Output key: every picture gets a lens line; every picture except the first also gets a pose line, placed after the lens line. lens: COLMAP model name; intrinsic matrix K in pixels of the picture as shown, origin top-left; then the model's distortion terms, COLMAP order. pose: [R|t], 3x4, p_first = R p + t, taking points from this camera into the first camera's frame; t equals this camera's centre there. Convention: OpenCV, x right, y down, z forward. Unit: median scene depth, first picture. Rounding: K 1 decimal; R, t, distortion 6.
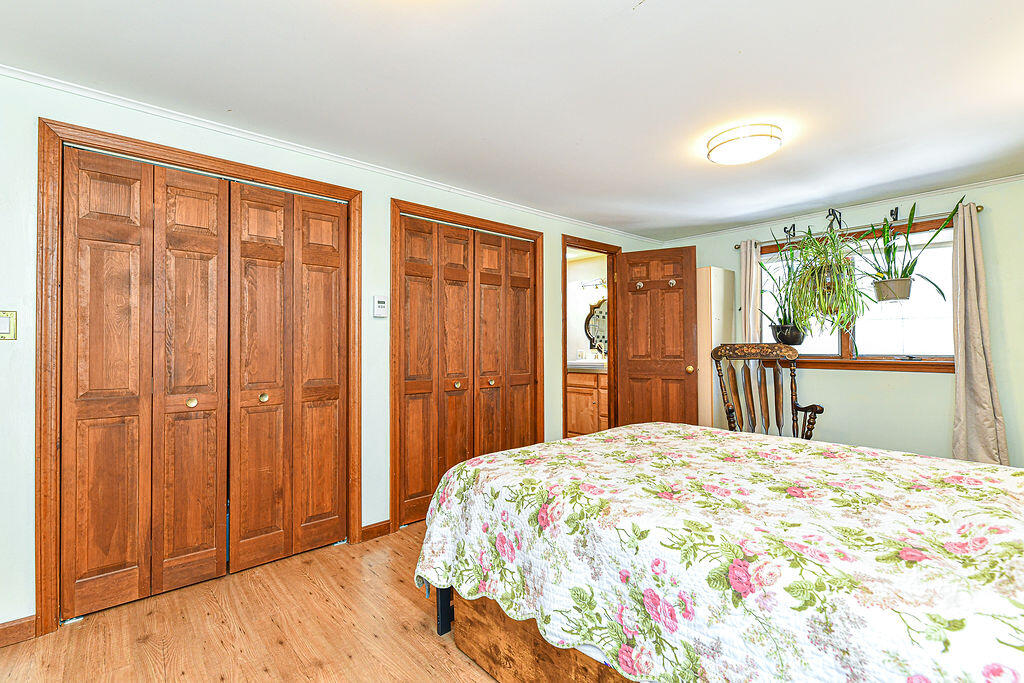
lens RADIAL K [[466.3, 0, 517.4], [0, 466.3, 341.5], [0, 0, 1]] dist [-0.001932, -0.000336]
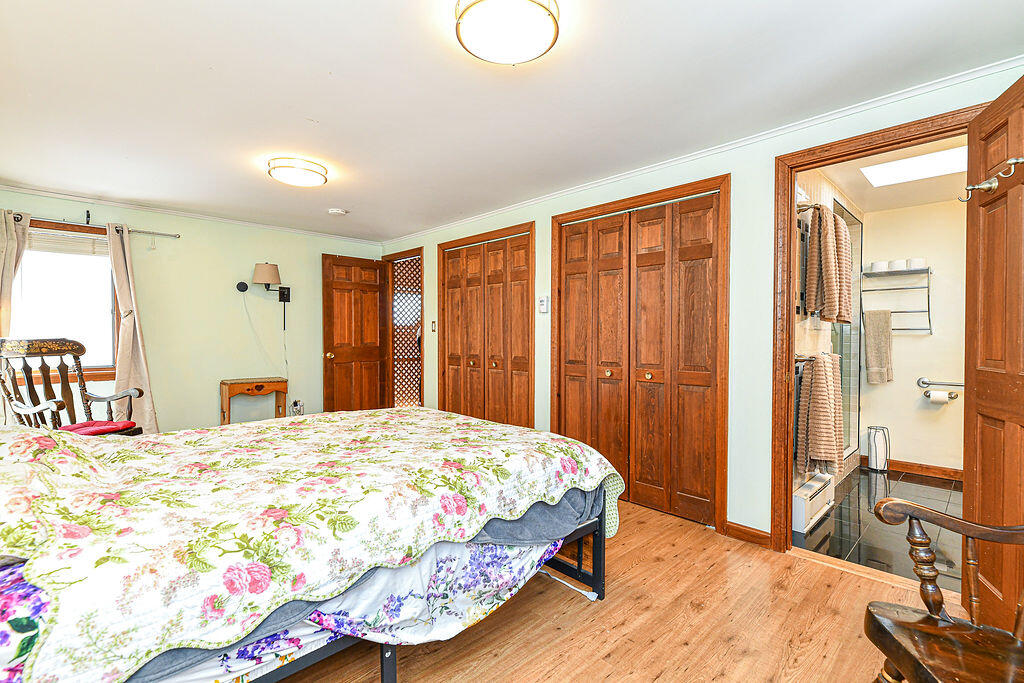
lens RADIAL K [[466.3, 0, 517.5], [0, 466.3, 339.1], [0, 0, 1]] dist [-0.001932, -0.000336]
pose [[0.029398, 0.010498, -0.999513, 0.874304], [0.004921, 0.999931, 0.010647, 0.007065], [0.999556, -0.005231, 0.029344, 0.772235]]
